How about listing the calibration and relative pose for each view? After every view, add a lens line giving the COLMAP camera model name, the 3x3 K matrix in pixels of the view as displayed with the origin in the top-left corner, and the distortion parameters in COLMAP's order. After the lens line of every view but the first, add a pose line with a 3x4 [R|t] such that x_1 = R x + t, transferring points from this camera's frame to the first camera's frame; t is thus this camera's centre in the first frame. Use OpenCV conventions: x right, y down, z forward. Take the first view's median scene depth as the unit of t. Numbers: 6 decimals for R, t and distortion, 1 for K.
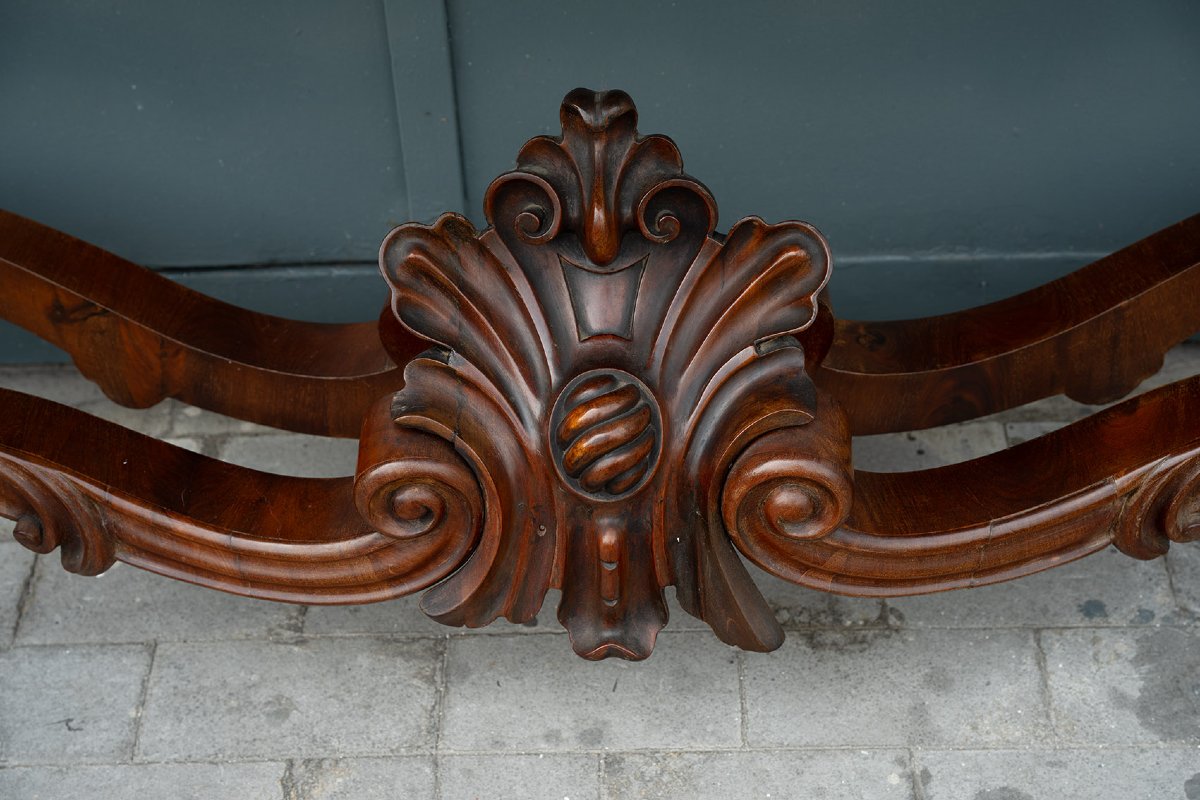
lens RADIAL K [[1906.2, 0, 600.0], [0, 1906.2, 400.0], [0, 0, 1]] dist [0.046104, 0.052900]
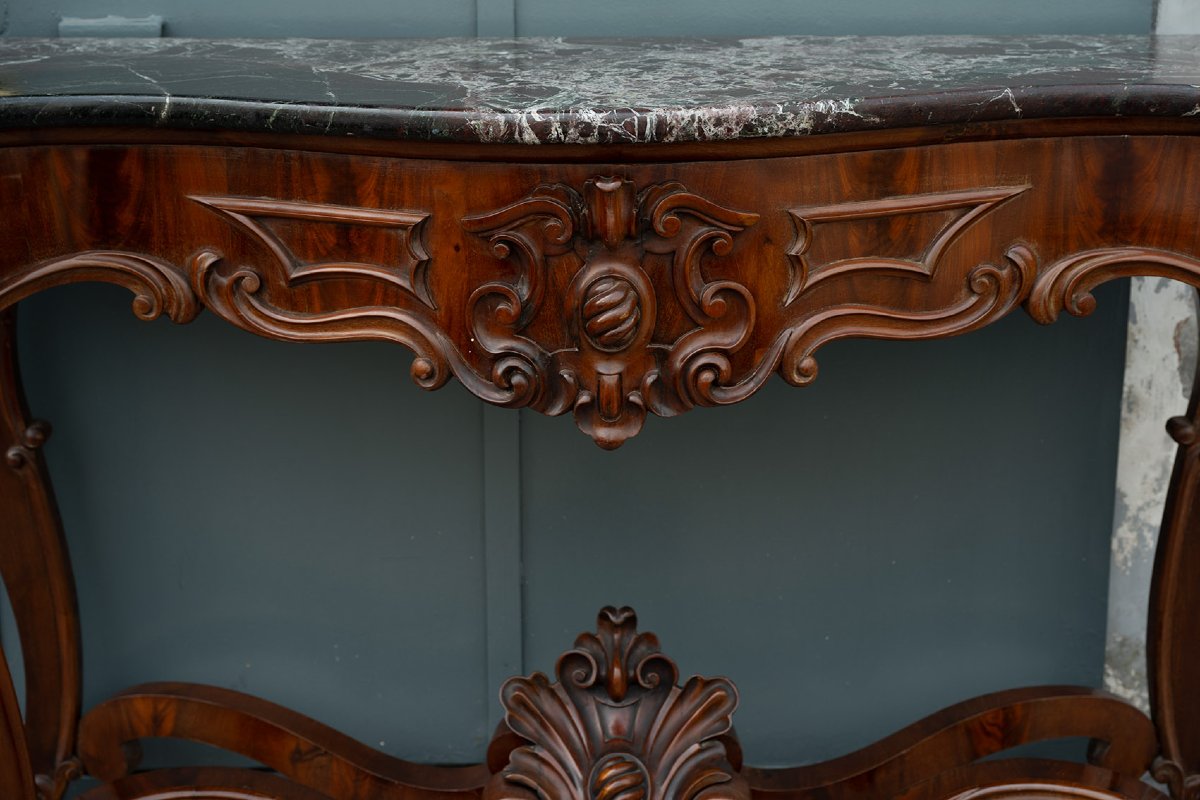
lens RADIAL K [[2111.9, 0, 600.0], [0, 2111.9, 400.0], [0, 0, 1]] dist [0.014659, -0.011780]
pose [[0.999417, 0.023006, 0.025214, -0.075818], [-0.010210, 0.906383, -0.422333, 0.541666], [-0.032570, 0.421829, 0.906090, -1.013353]]
